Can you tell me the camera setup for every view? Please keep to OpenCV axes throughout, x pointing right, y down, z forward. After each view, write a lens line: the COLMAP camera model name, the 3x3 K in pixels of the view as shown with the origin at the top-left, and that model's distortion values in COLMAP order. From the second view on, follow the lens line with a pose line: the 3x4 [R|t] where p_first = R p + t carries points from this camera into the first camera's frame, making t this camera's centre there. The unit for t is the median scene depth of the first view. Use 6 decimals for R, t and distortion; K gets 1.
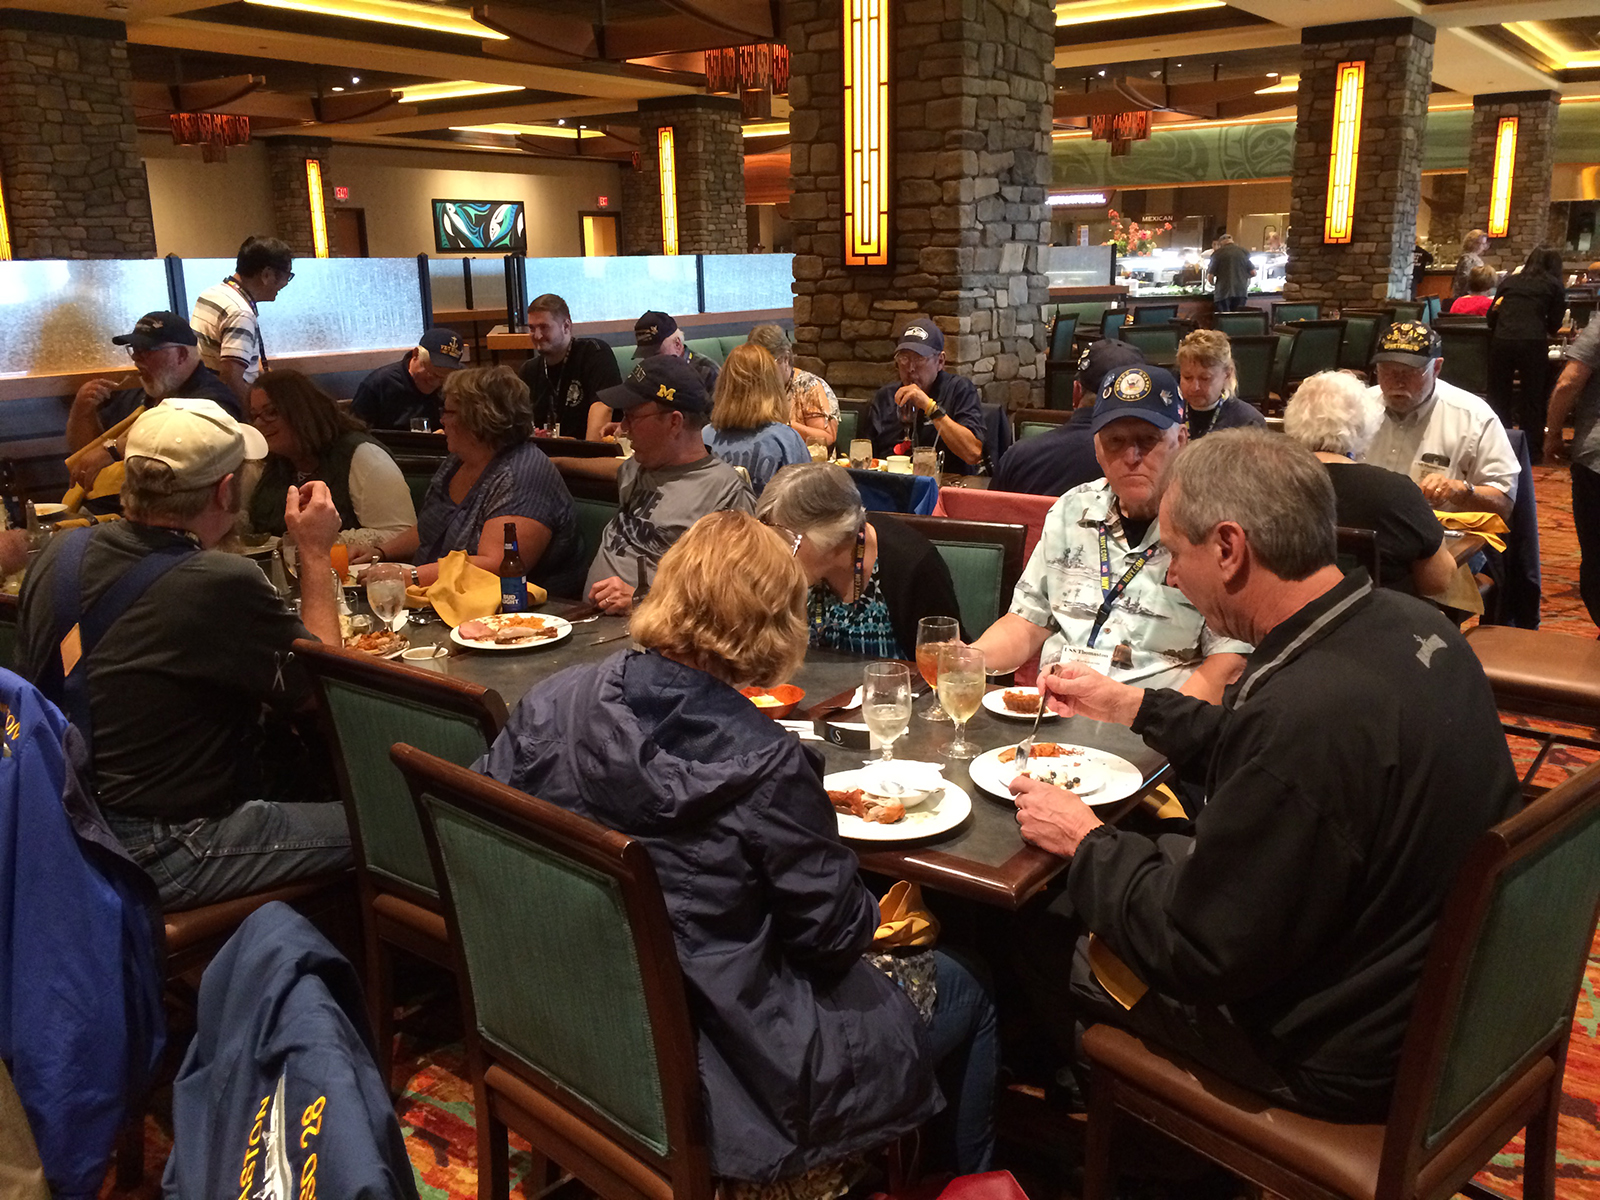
lens RADIAL K [[1379.2, 0, 796.5], [0, 1379.2, 593.6], [0, 0, 1]] dist [0.082937, -0.114908]
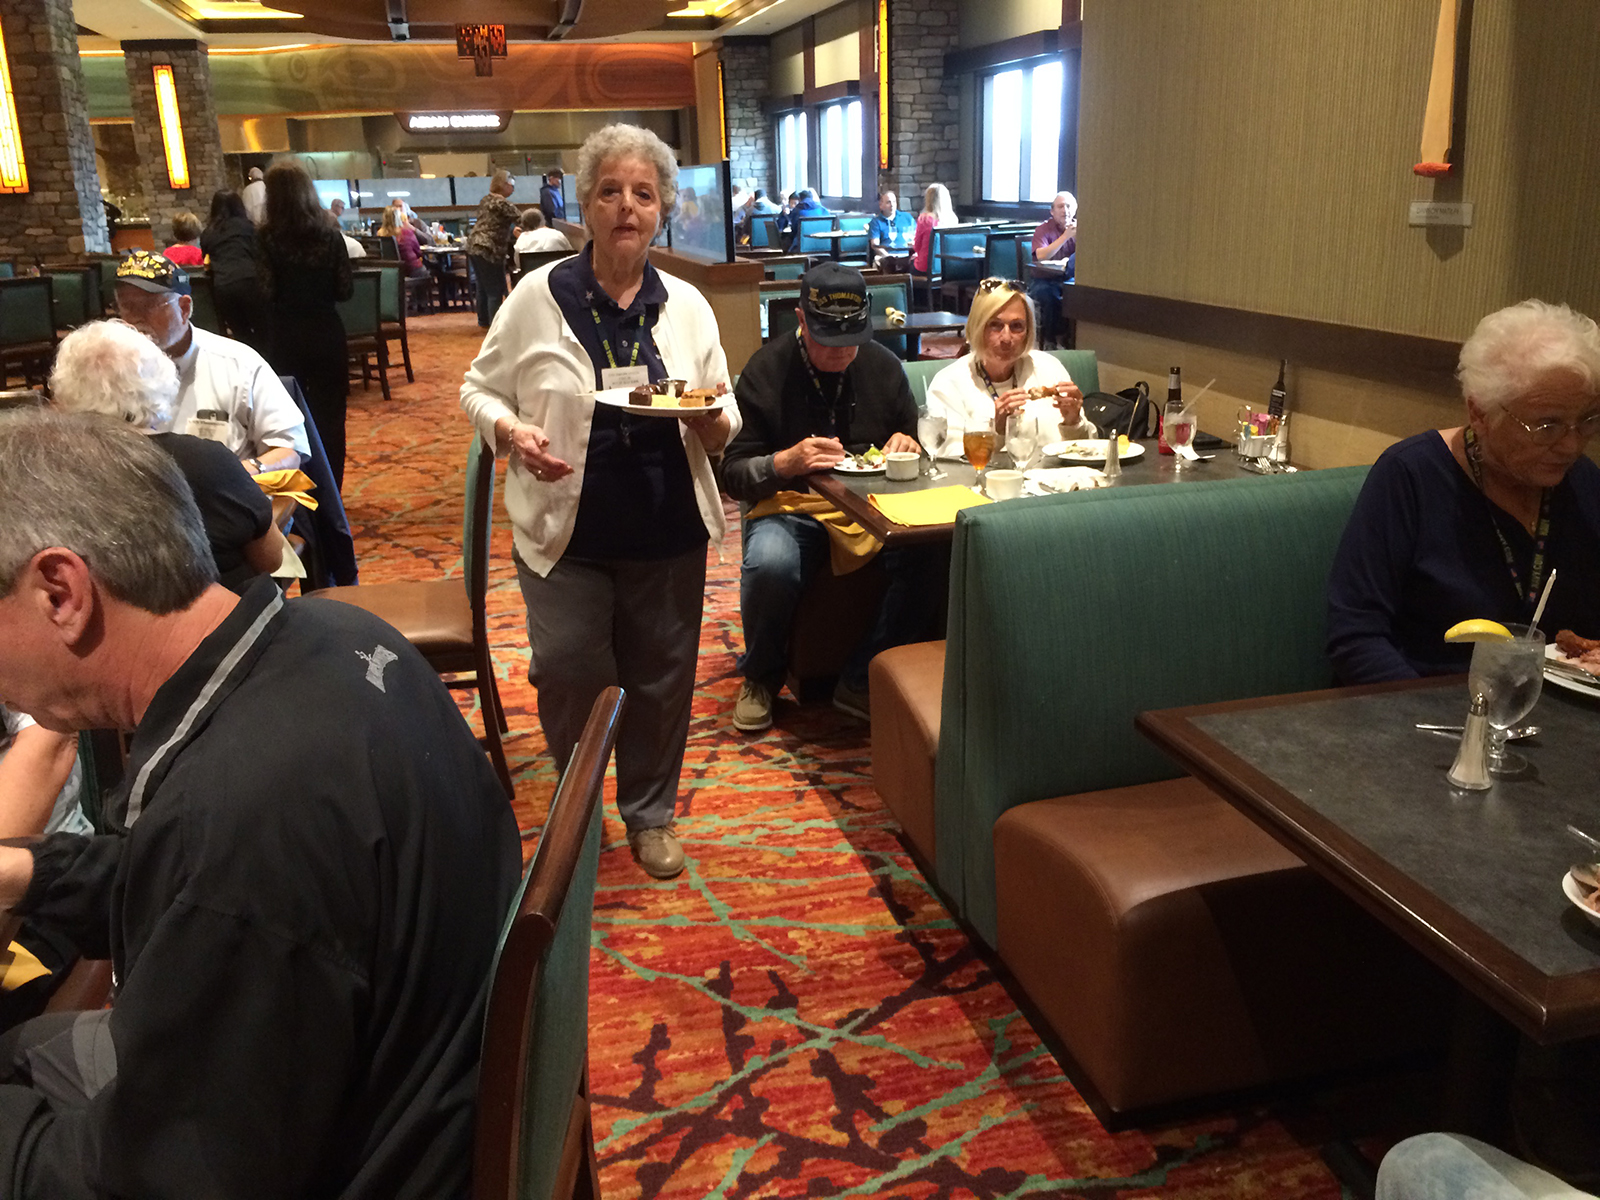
lens RADIAL K [[1379.2, 0, 732.5], [0, 1379.2, 545.7], [0, 0, 1]] dist [0.082937, -0.114908]
pose [[0.670040, -0.193092, 0.716772, 0.022812], [0.200465, 0.976769, 0.075738, -0.013935], [-0.714745, 0.092940, 0.693182, 0.122008]]
